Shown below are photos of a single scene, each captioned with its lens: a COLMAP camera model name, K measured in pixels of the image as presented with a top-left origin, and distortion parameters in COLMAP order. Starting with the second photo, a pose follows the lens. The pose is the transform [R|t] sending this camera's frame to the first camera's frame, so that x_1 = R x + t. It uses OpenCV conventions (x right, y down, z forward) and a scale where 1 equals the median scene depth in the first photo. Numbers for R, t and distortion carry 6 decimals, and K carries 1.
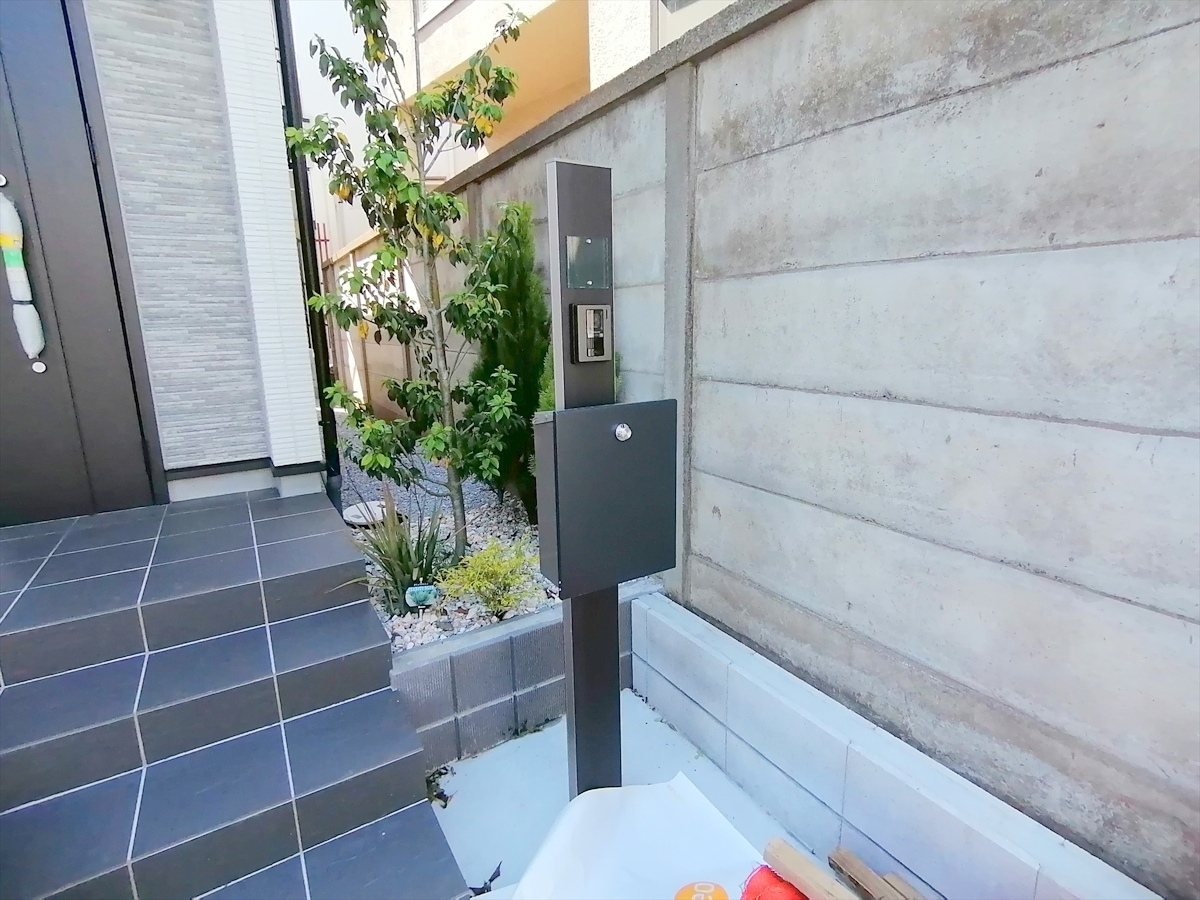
lens RADIAL K [[587.1, 0, 597.8], [0, 587.1, 446.7], [0, 0, 1]] dist [0.004283, -0.003640]
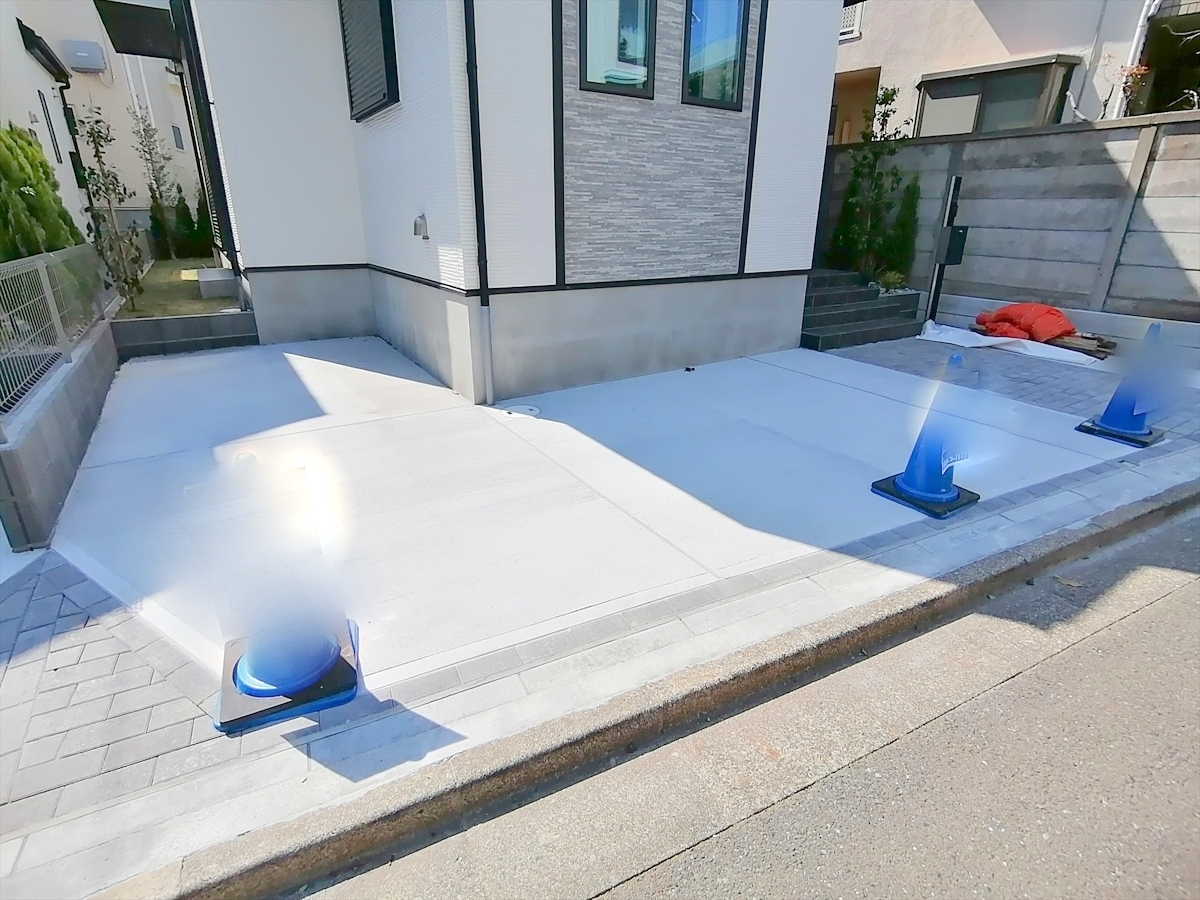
lens RADIAL K [[600.0, 0, 590.7], [0, 600.0, 449.9], [0, 0, 1]] dist [0.010516, -0.016054]
pose [[0.999538, 0.022586, 0.020330, -2.191685], [-0.025522, 0.987082, 0.158169, 0.747986], [-0.016495, -0.158615, 0.987203, -2.995961]]
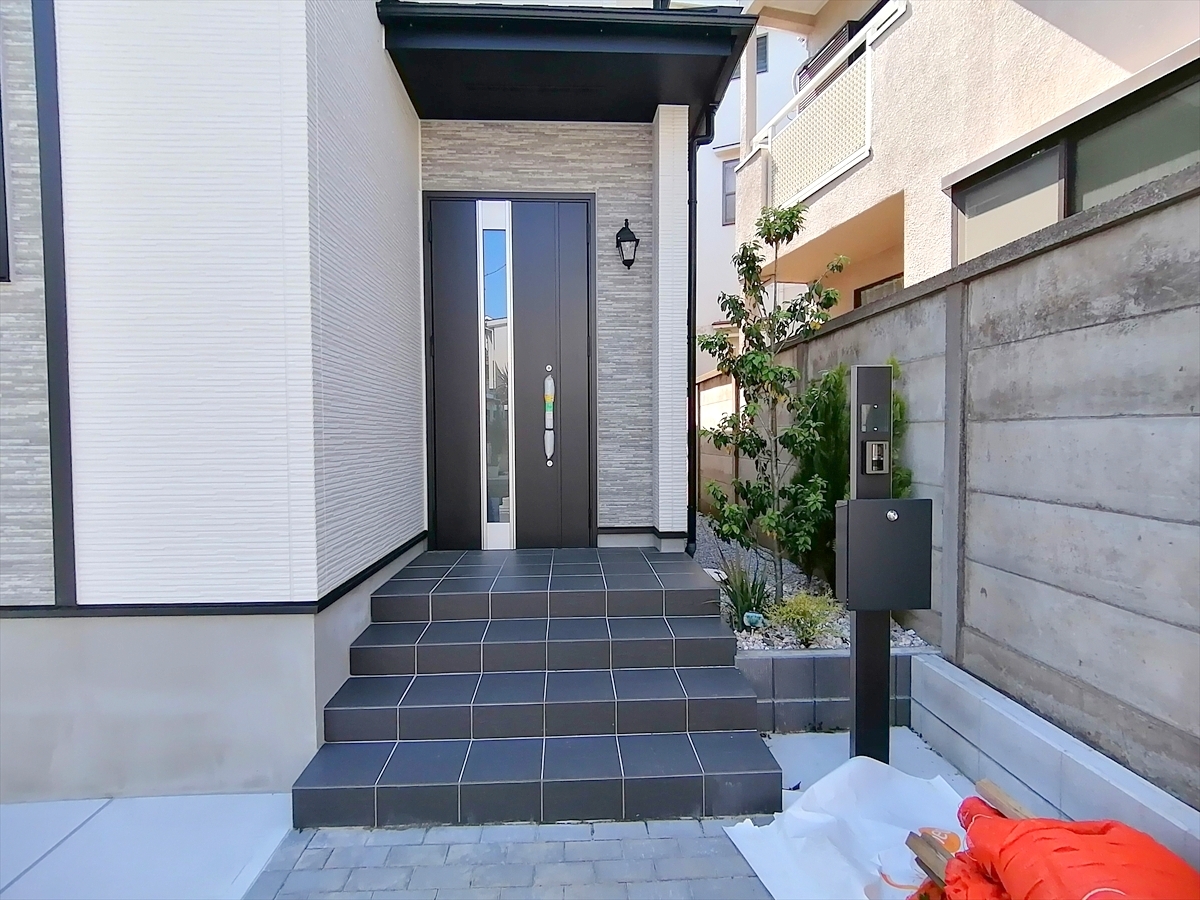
lens RADIAL K [[600.0, 0, 587.0], [0, 600.0, 455.5], [0, 0, 1]] dist [0.010516, -0.016054]
pose [[0.866719, 0.029843, -0.497903, 0.096626], [-0.112975, 0.984013, -0.137681, 0.099514], [0.485834, 0.175581, 0.856234, -0.664197]]
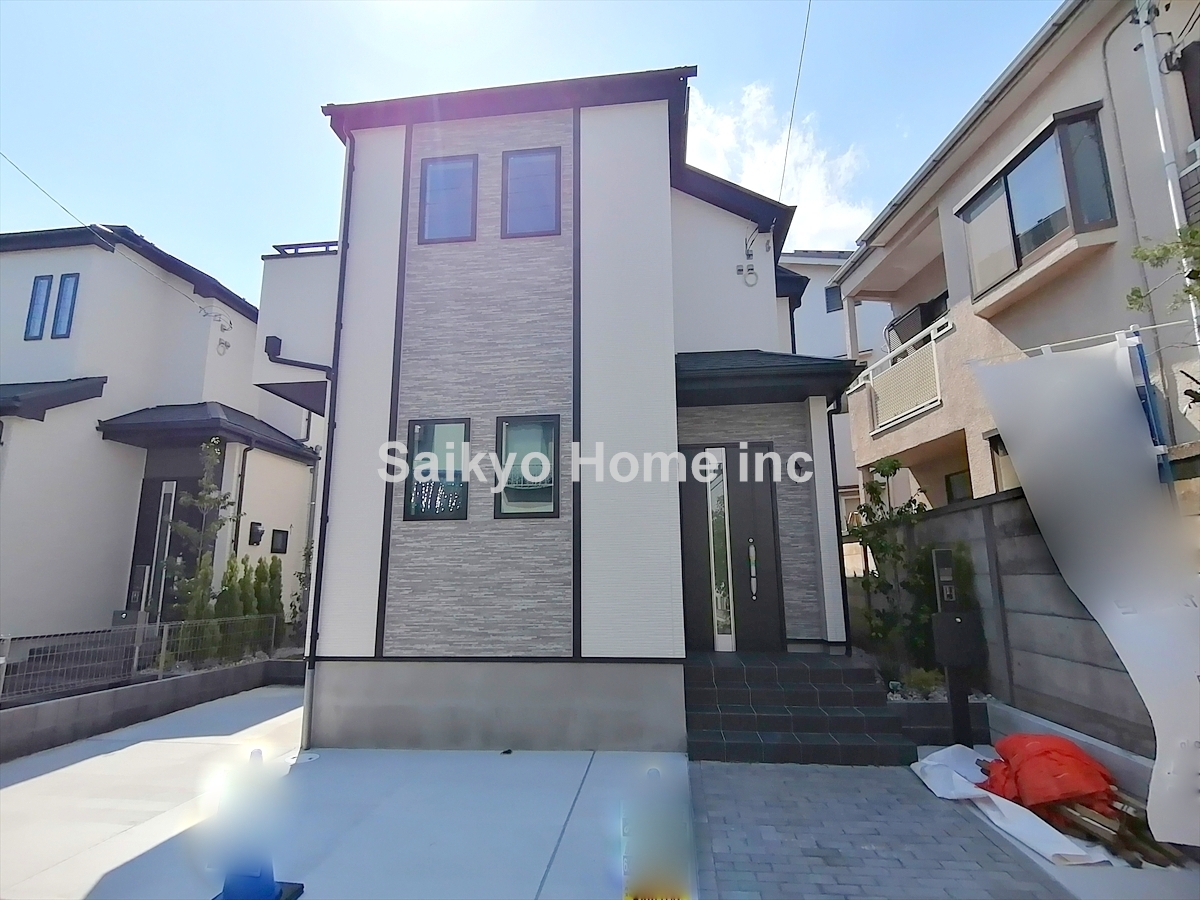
lens RADIAL K [[600.0, 0, 590.8], [0, 600.0, 458.4], [0, 0, 1]] dist [0.010516, -0.016054]
pose [[0.776573, -0.107686, -0.620756, 0.486207], [-0.139031, 0.931703, -0.335558, 0.424339], [0.614495, 0.346890, 0.708564, -2.386924]]
